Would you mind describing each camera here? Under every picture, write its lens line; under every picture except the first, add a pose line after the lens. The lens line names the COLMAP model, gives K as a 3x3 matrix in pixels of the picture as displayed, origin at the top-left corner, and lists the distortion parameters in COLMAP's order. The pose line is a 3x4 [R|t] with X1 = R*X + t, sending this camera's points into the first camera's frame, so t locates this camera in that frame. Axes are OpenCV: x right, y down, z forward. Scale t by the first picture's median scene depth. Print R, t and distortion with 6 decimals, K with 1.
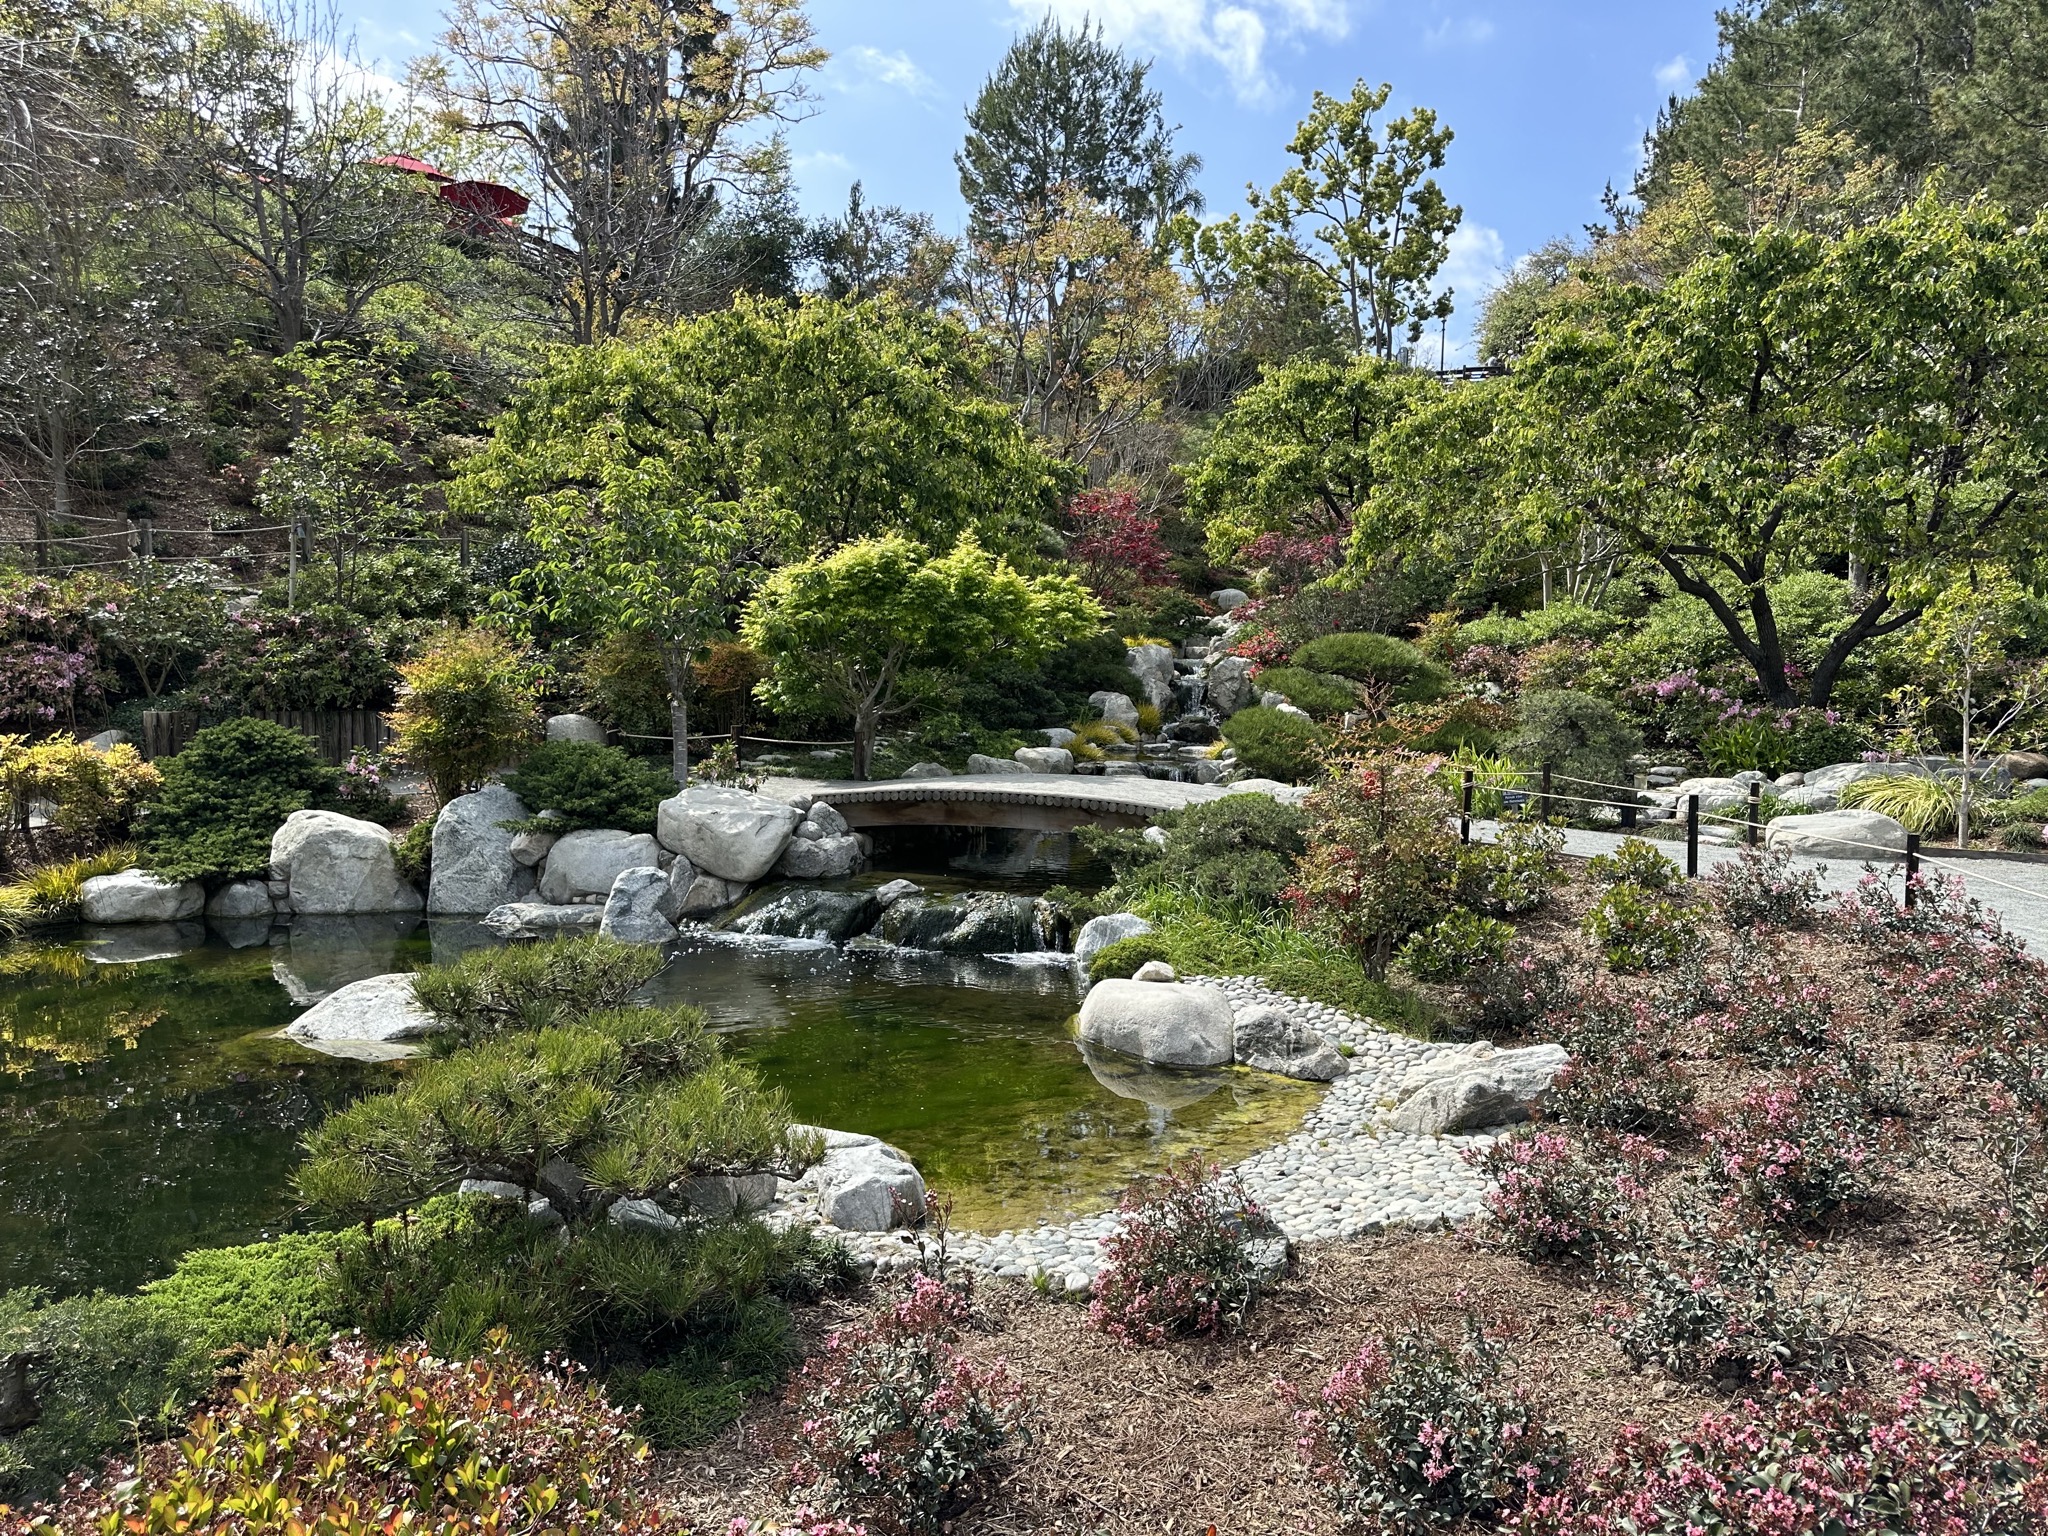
lens RADIAL K [[1397.7, 0, 1024.0], [0, 1397.7, 768.0], [0, 0, 1]] dist [0.047390, -0.079774]
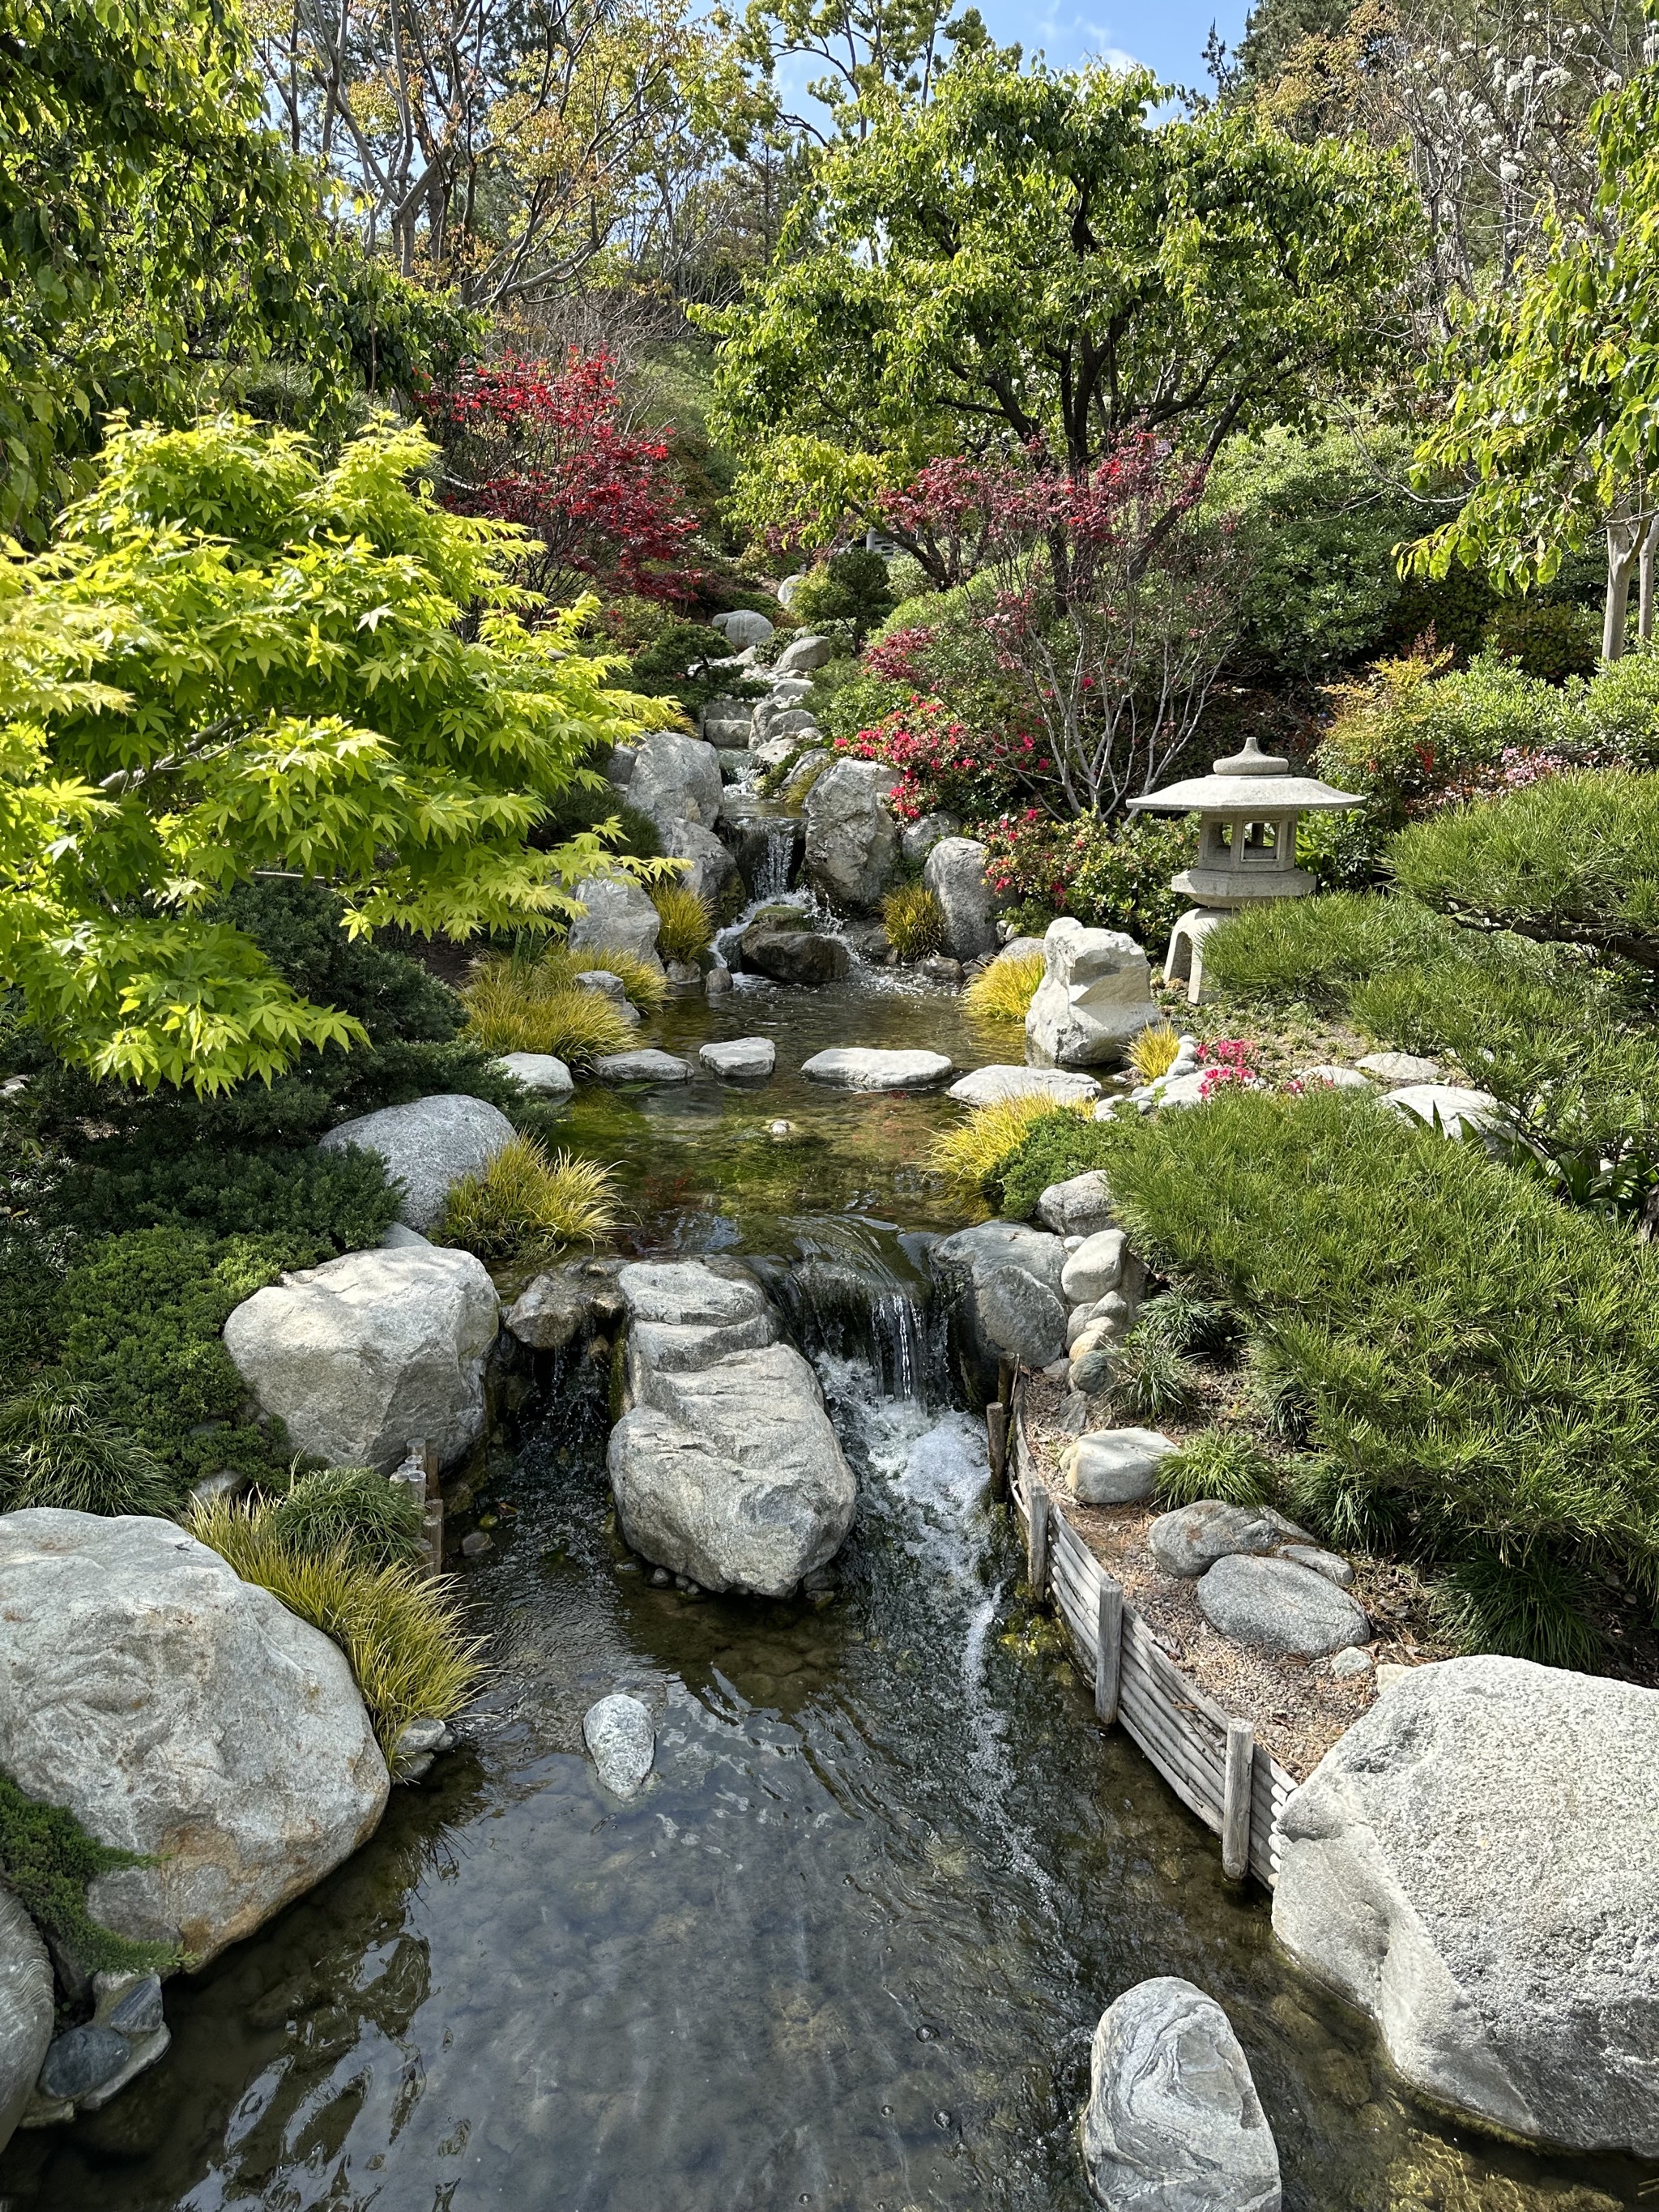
lens RADIAL K [[1509.5, 0, 842.2], [0, 1509.5, 1132.5], [0, 0, 1]] dist [0.047390, -0.079774]
pose [[0.969357, -0.070534, 0.235313, 0.018044], [0.022142, 0.979081, 0.202264, -0.047012], [-0.244657, -0.190856, 0.950640, 0.396511]]
